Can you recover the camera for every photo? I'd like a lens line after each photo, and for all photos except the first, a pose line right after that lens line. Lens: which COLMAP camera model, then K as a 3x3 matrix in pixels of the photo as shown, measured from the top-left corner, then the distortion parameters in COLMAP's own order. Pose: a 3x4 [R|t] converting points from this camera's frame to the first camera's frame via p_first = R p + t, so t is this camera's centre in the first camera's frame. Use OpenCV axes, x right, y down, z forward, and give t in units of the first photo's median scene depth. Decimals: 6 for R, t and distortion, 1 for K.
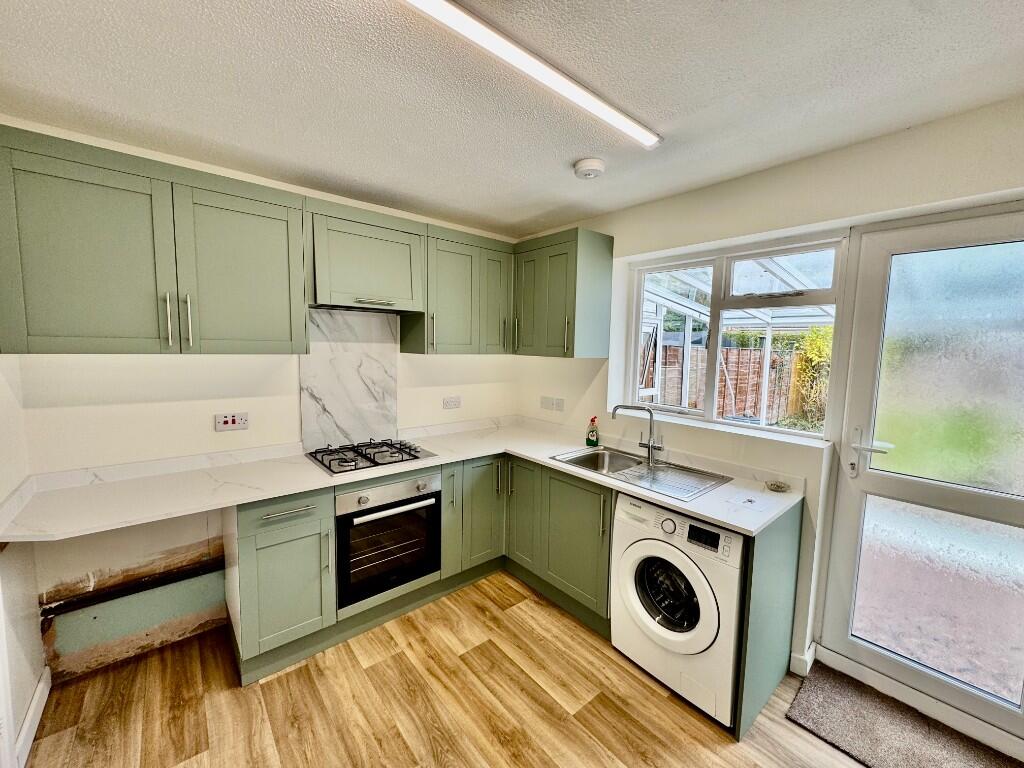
lens RADIAL K [[408.6, 0, 511.2], [0, 408.6, 385.0], [0, 0, 1]] dist [0.000777, 0.000104]
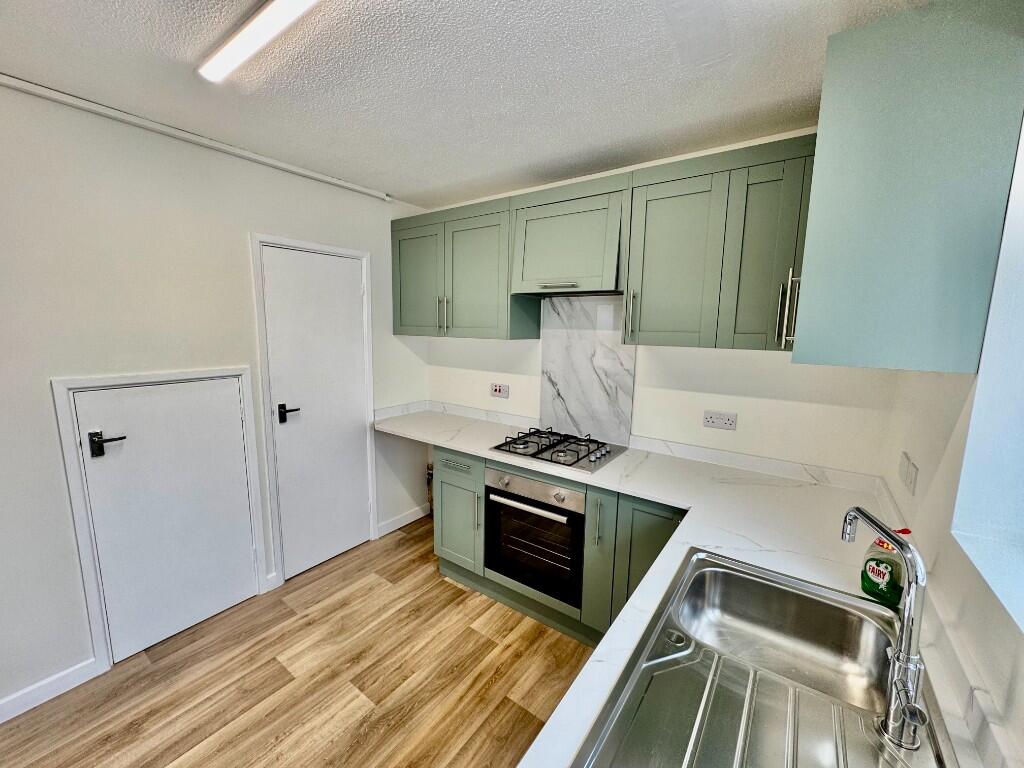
lens RADIAL K [[408.6, 0, 511.2], [0, 408.6, 385.0], [0, 0, 1]] dist [0.000777, 0.000104]
pose [[0.243169, 0.127195, -0.961608, 0.609797], [-0.102625, 0.989175, 0.104890, -0.072177], [0.964540, 0.073179, 0.253590, 0.739155]]
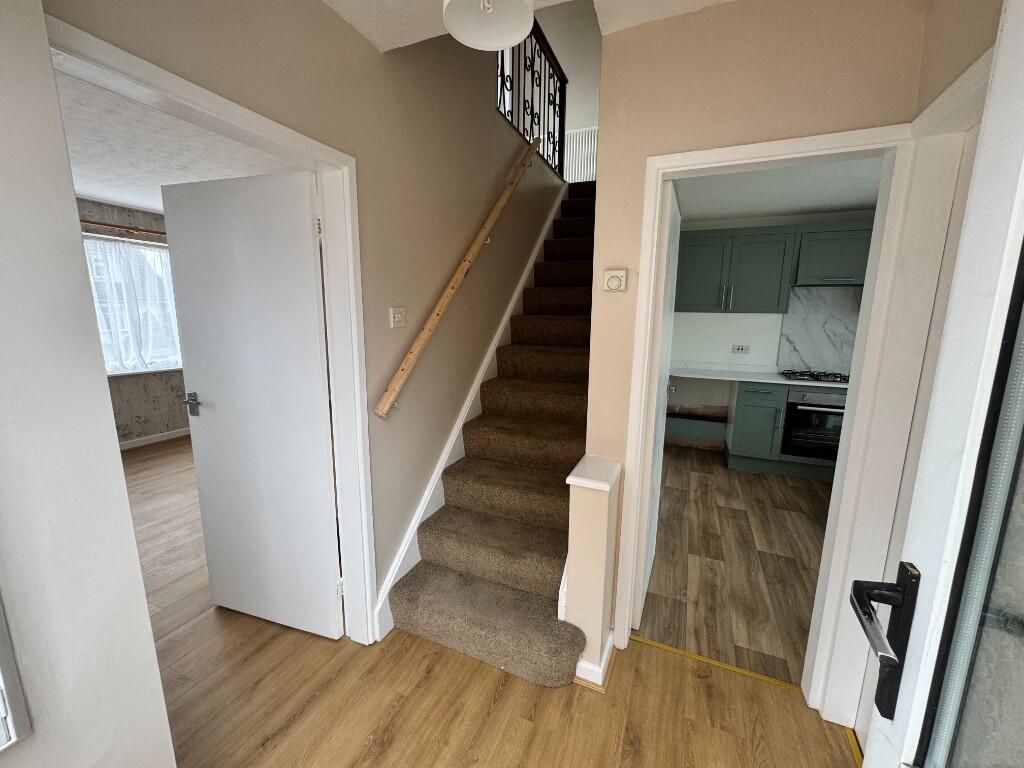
lens RADIAL K [[408.6, 0, 511.2], [0, 408.6, 385.0], [0, 0, 1]] dist [0.000777, 0.000104]
pose [[0.443287, 0.137249, -0.885810, 0.614720], [-0.089321, 0.990053, 0.108702, 0.151959], [0.891918, 0.030935, 0.451137, -0.903792]]
